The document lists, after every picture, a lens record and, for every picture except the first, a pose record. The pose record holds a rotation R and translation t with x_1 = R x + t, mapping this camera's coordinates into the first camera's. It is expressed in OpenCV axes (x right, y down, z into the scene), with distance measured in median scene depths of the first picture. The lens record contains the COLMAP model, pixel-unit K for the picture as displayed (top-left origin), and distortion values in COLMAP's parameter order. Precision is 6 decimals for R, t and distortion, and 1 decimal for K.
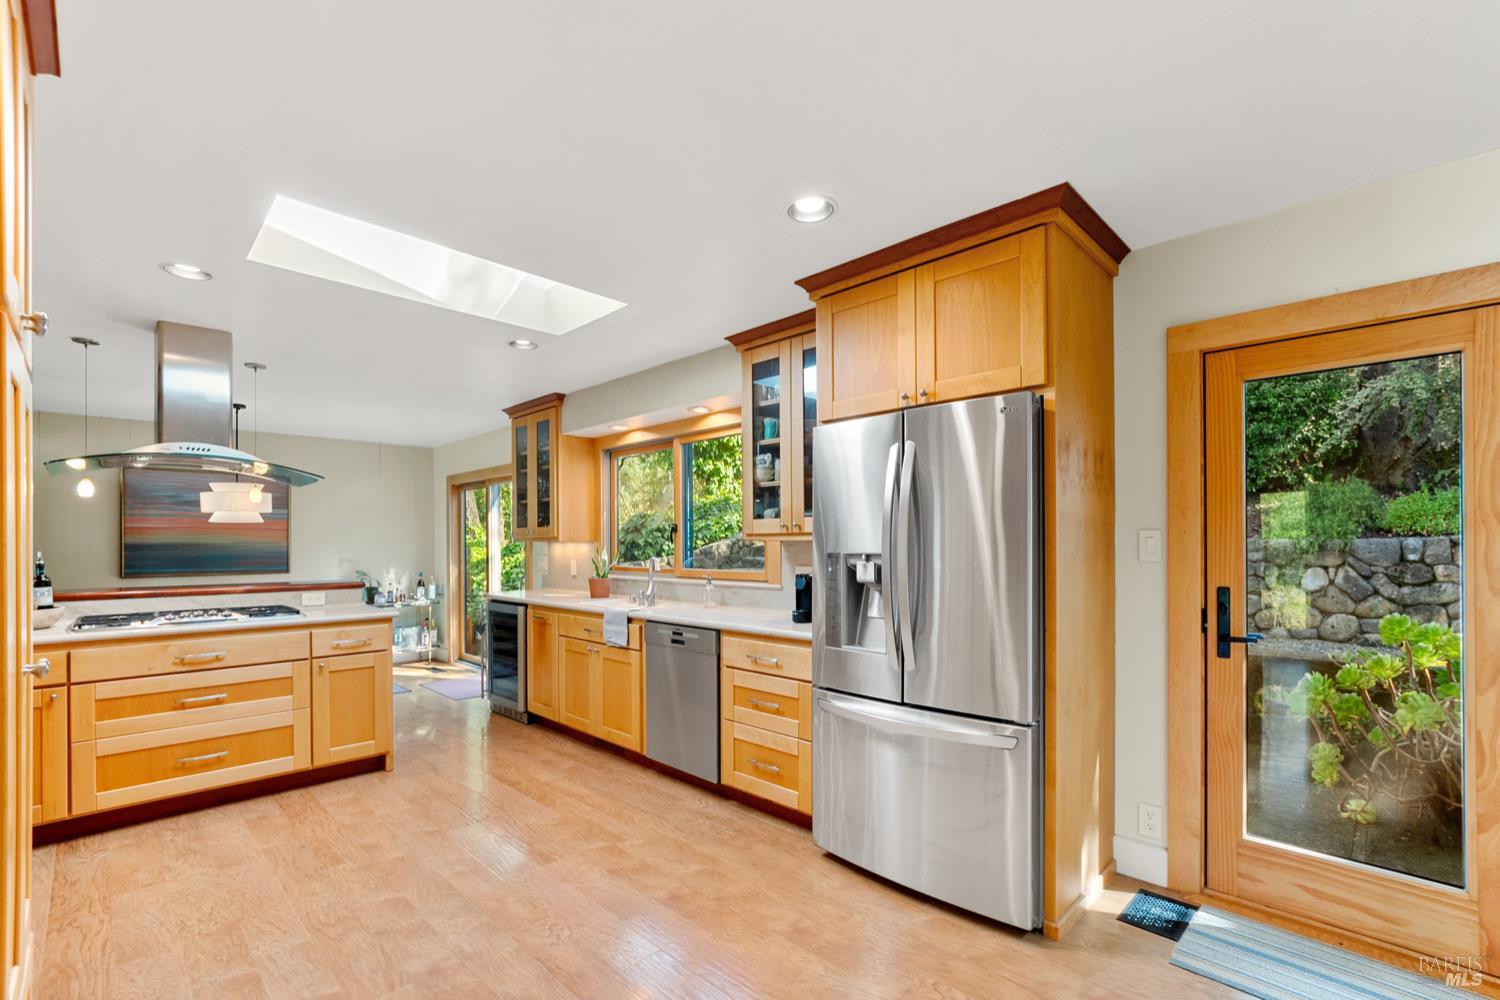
lens RADIAL K [[663.6, 0, 756.1], [0, 663.6, 542.6], [0, 0, 1]] dist [-0.014175, 0.001621]
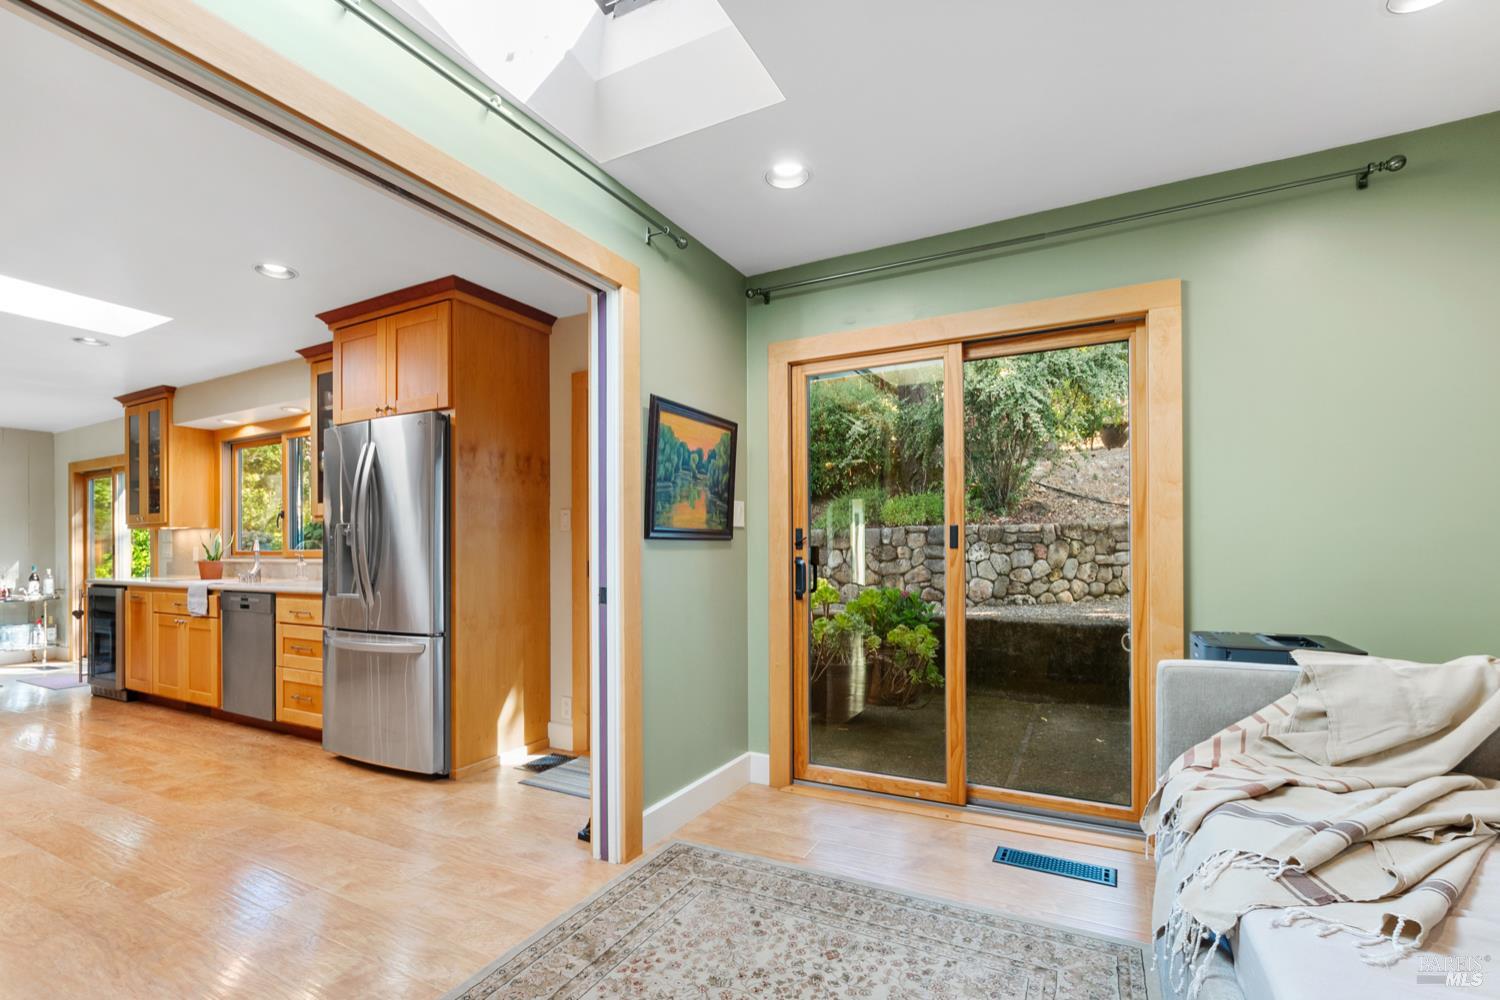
lens RADIAL K [[663.6, 0, 747.1], [0, 663.6, 543.4], [0, 0, 1]] dist [-0.014175, 0.001621]
pose [[0.956325, -0.000092, 0.292307, 0.321858], [0.002679, 0.999961, -0.008451, 0.041338], [-0.292295, 0.008865, 0.956287, -0.308511]]
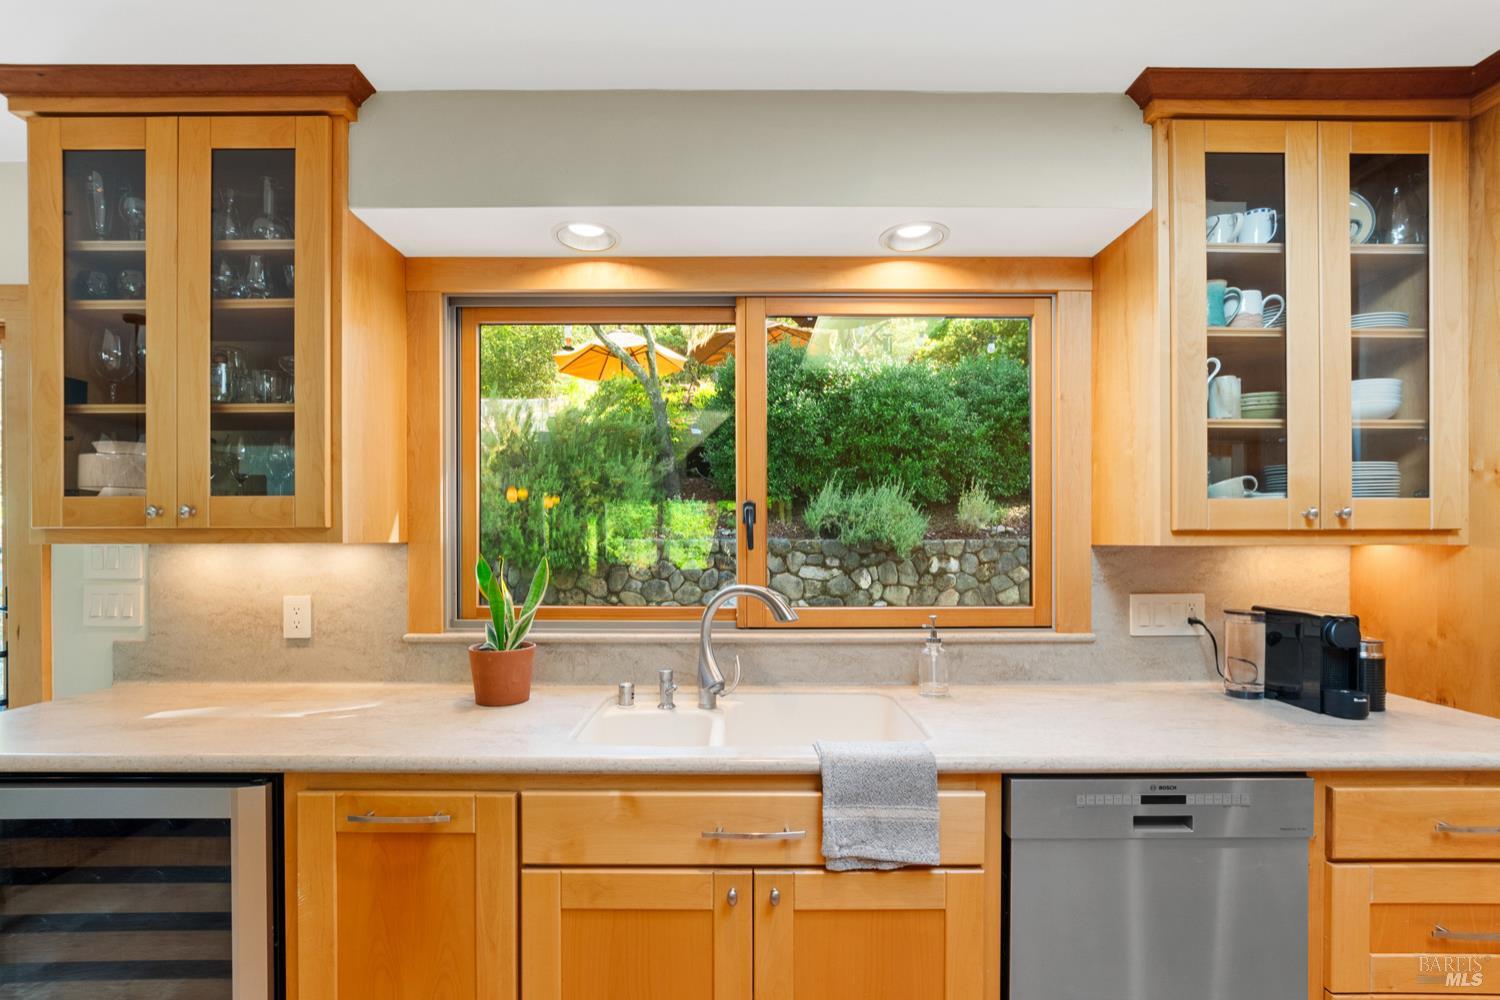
lens RADIAL K [[663.6, 0, 772.2], [0, 663.6, 539.7], [0, 0, 1]] dist [-0.014175, 0.001621]
pose [[0.710431, -0.004777, 0.703751, -0.437273], [-0.000218, 0.999975, 0.007008, -0.007483], [-0.703767, -0.005132, 0.710413, 0.738869]]
